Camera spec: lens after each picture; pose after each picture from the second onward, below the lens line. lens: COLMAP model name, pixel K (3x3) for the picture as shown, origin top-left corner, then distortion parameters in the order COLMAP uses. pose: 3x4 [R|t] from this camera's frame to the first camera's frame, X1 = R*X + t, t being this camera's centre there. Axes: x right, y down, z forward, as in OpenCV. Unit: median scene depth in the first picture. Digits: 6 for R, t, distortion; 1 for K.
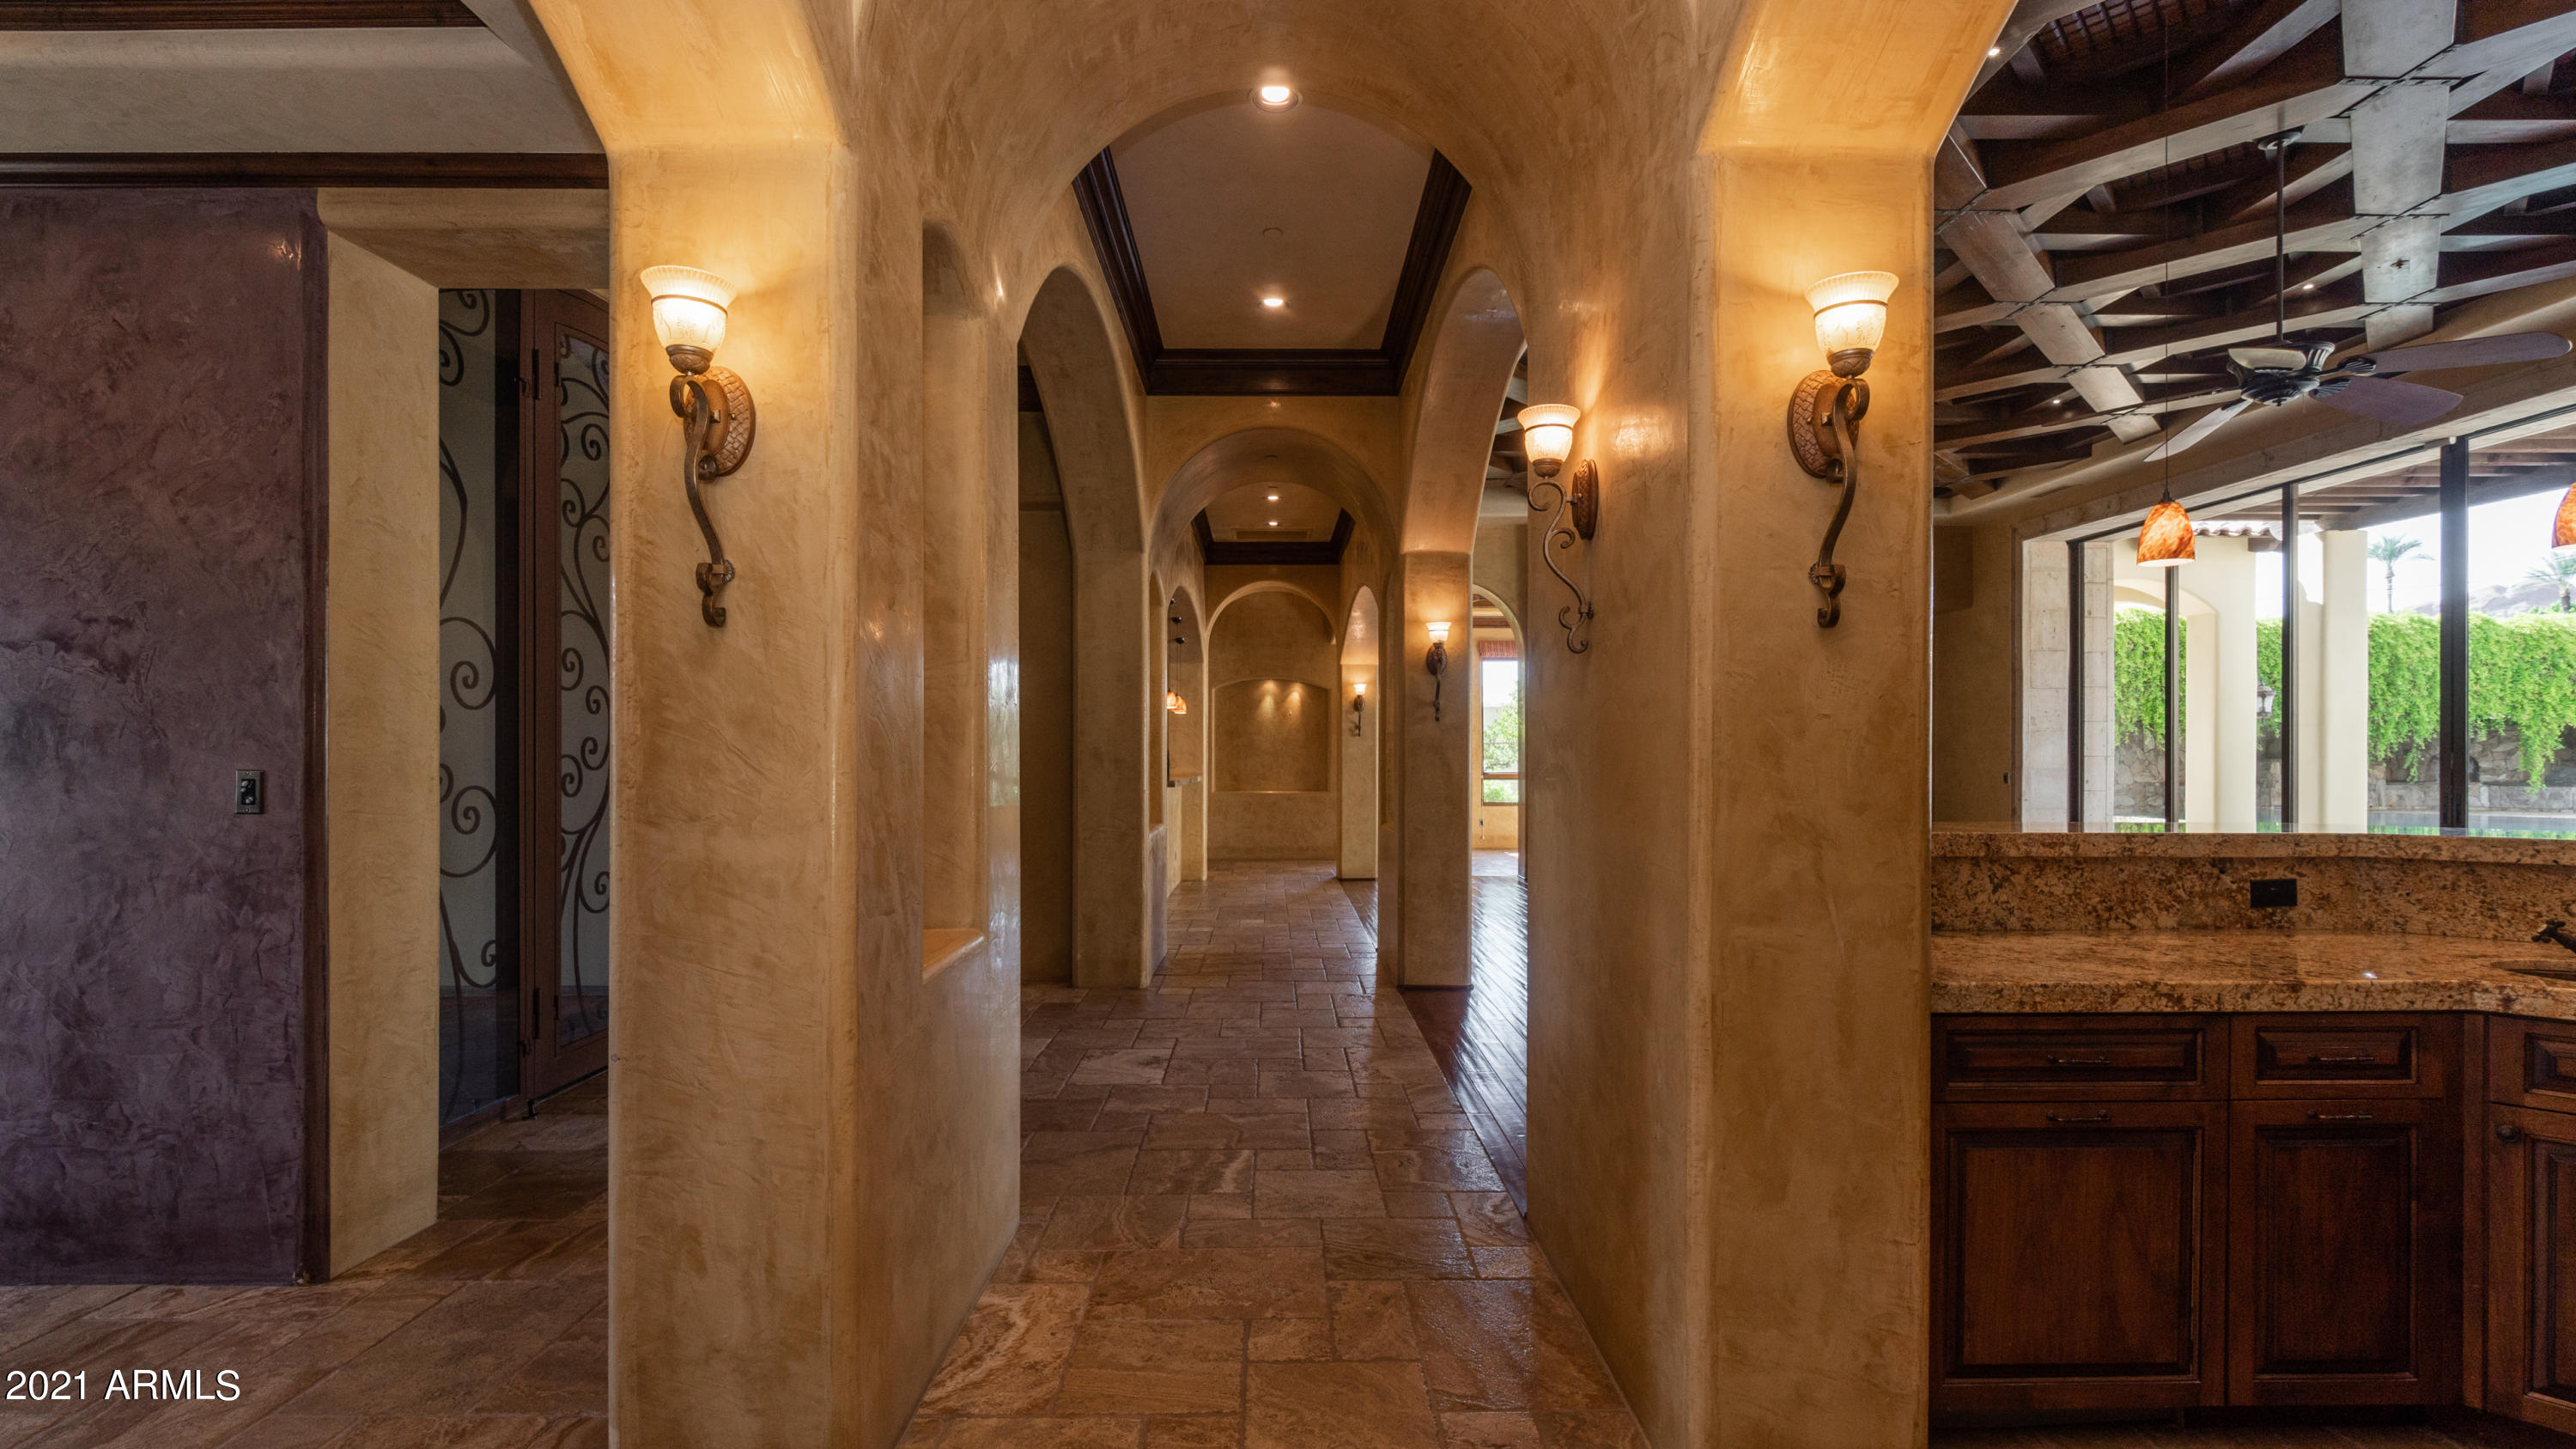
lens RADIAL K [[1154.0, 0, 1276.5], [0, 1154.0, 764.6], [0, 0, 1]] dist [-0.001126, 0.000242]
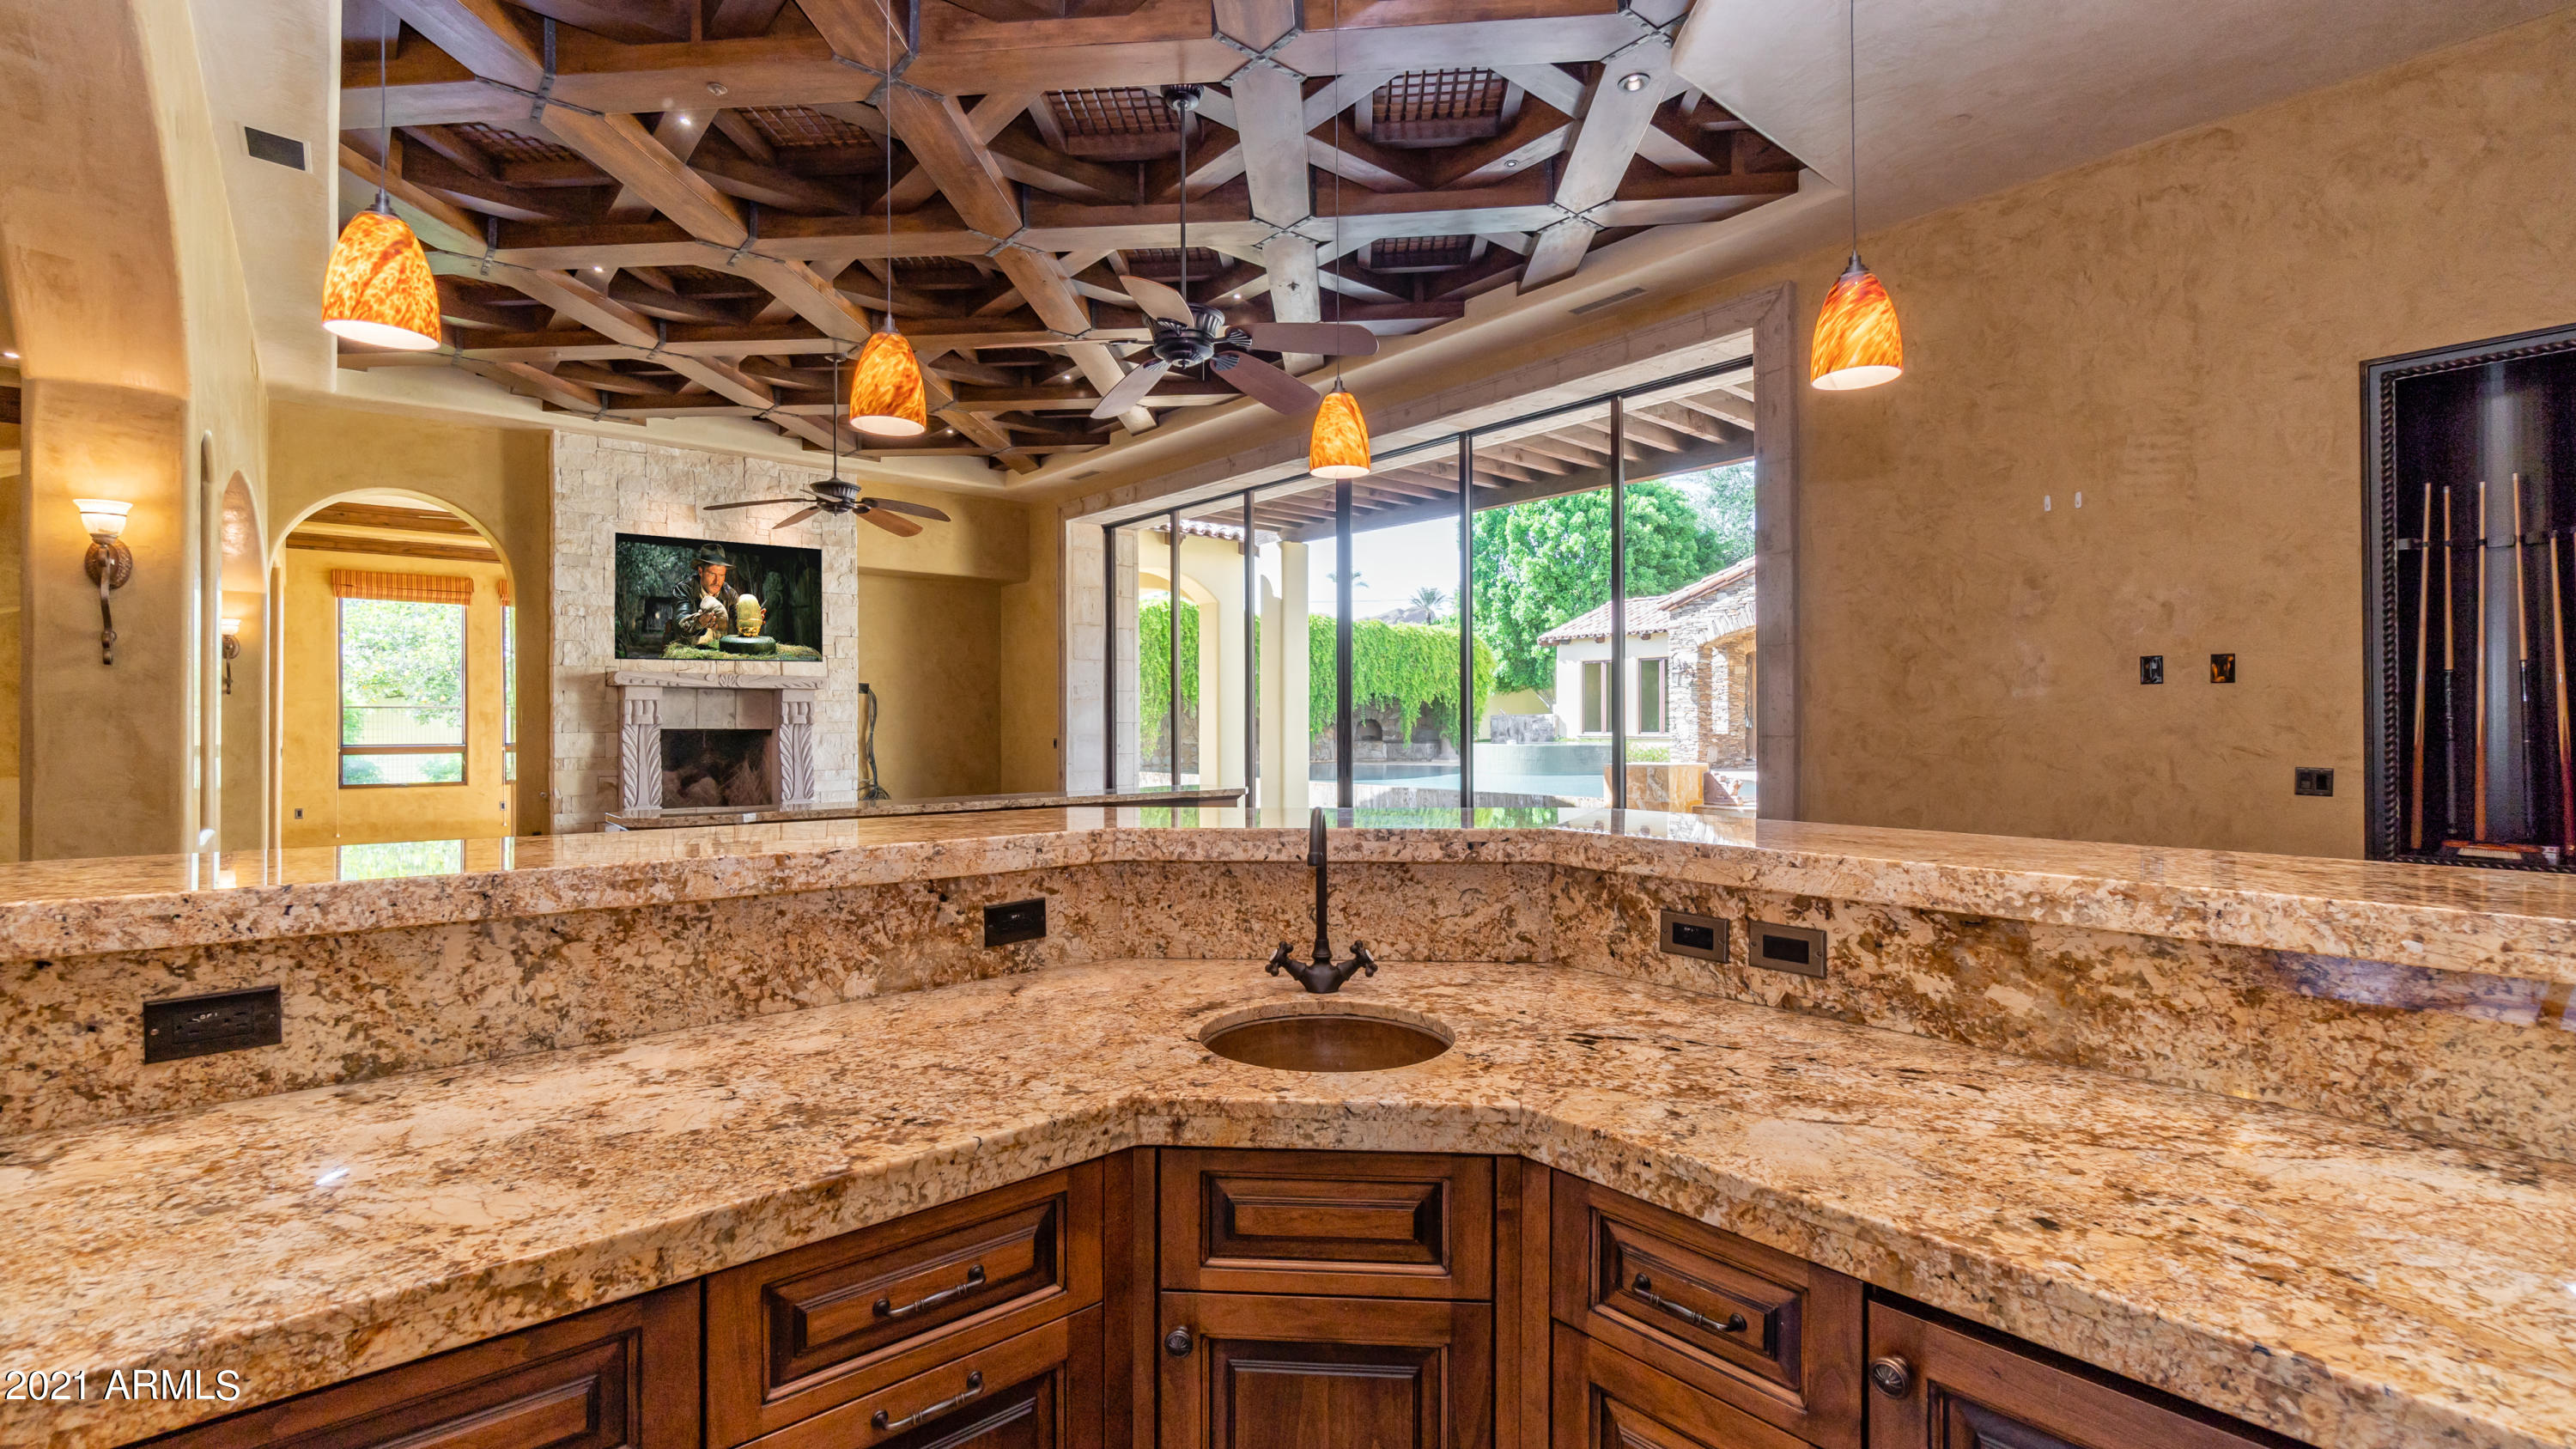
lens RADIAL K [[1115.4, 0, 1267.9], [0, 1115.4, 723.4], [0, 0, 1]] dist [-0.009860, 0.000295]
pose [[0.767541, -0.000502, 0.641000, 0.303695], [0.004828, 0.999976, -0.004998, -0.001275], [-0.640982, 0.006930, 0.767525, 0.216073]]
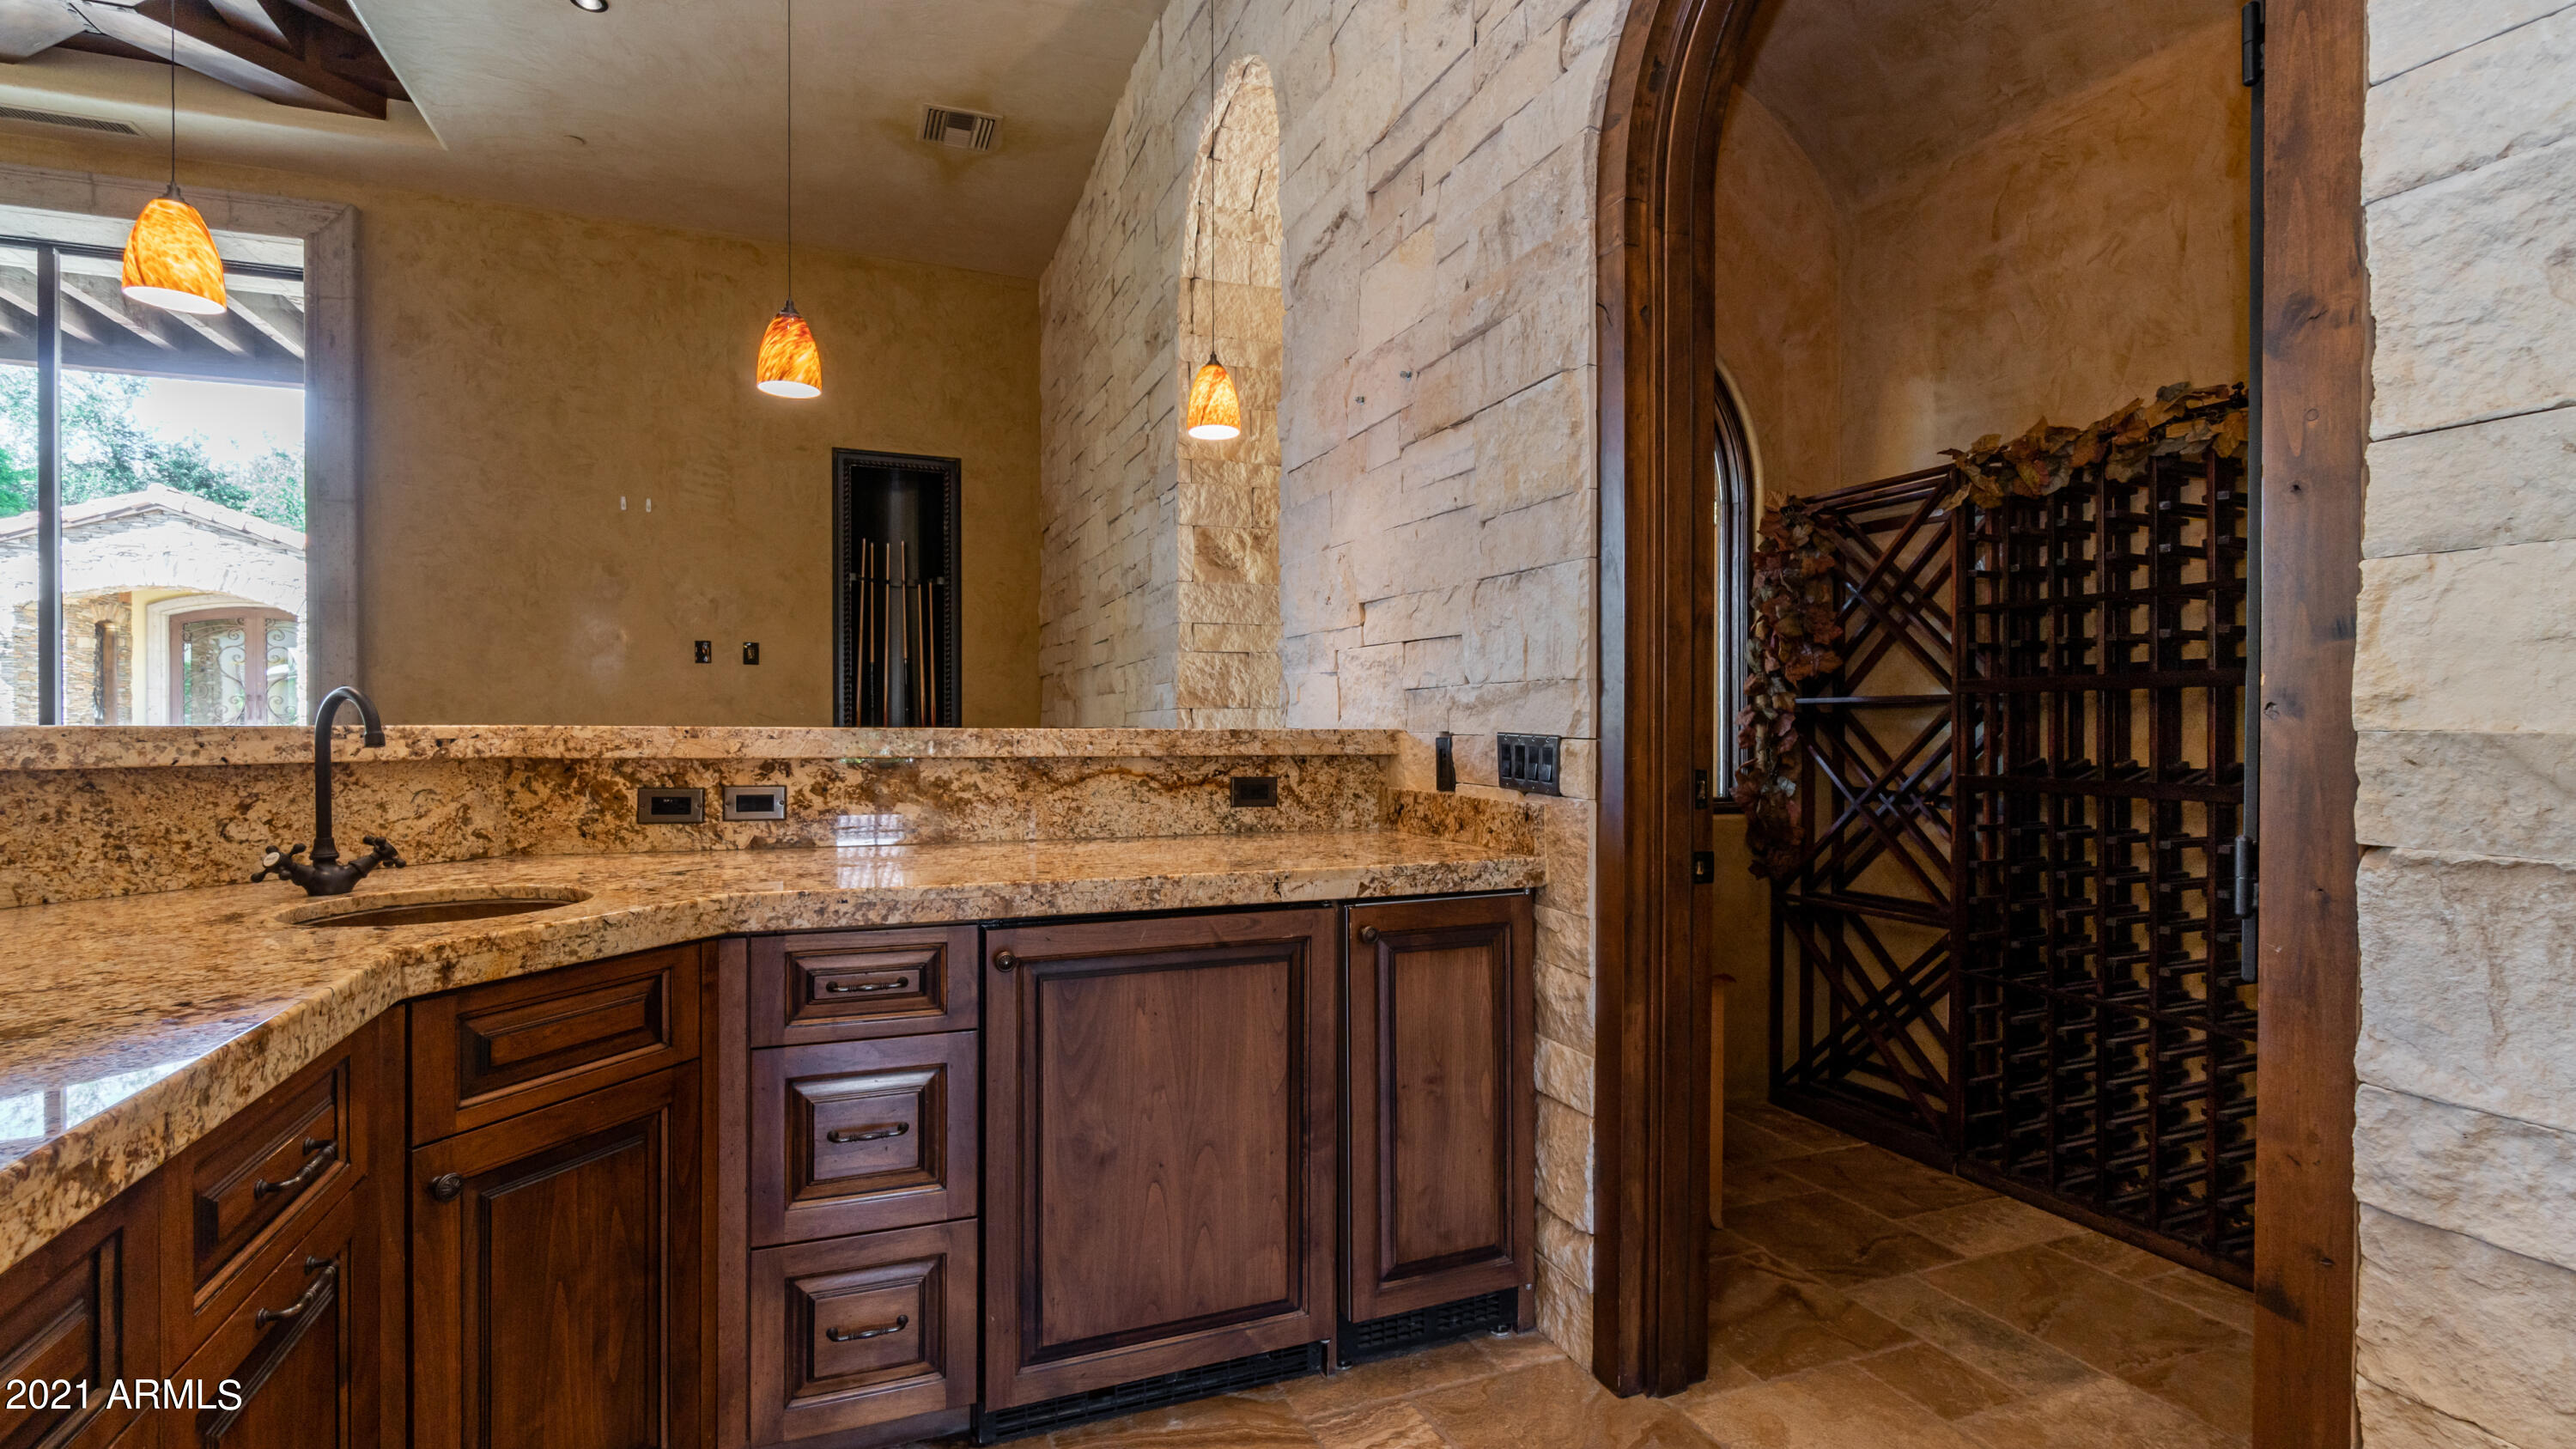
lens RADIAL K [[1115.4, 0, 1267.9], [0, 1115.4, 723.4], [0, 0, 1]] dist [-0.009860, 0.000295]
pose [[-0.369056, 0.002026, 0.929405, 0.154288], [0.000754, 0.999998, -0.001881, 0.032415], [-0.929407, 0.000007, -0.369057, 0.339230]]
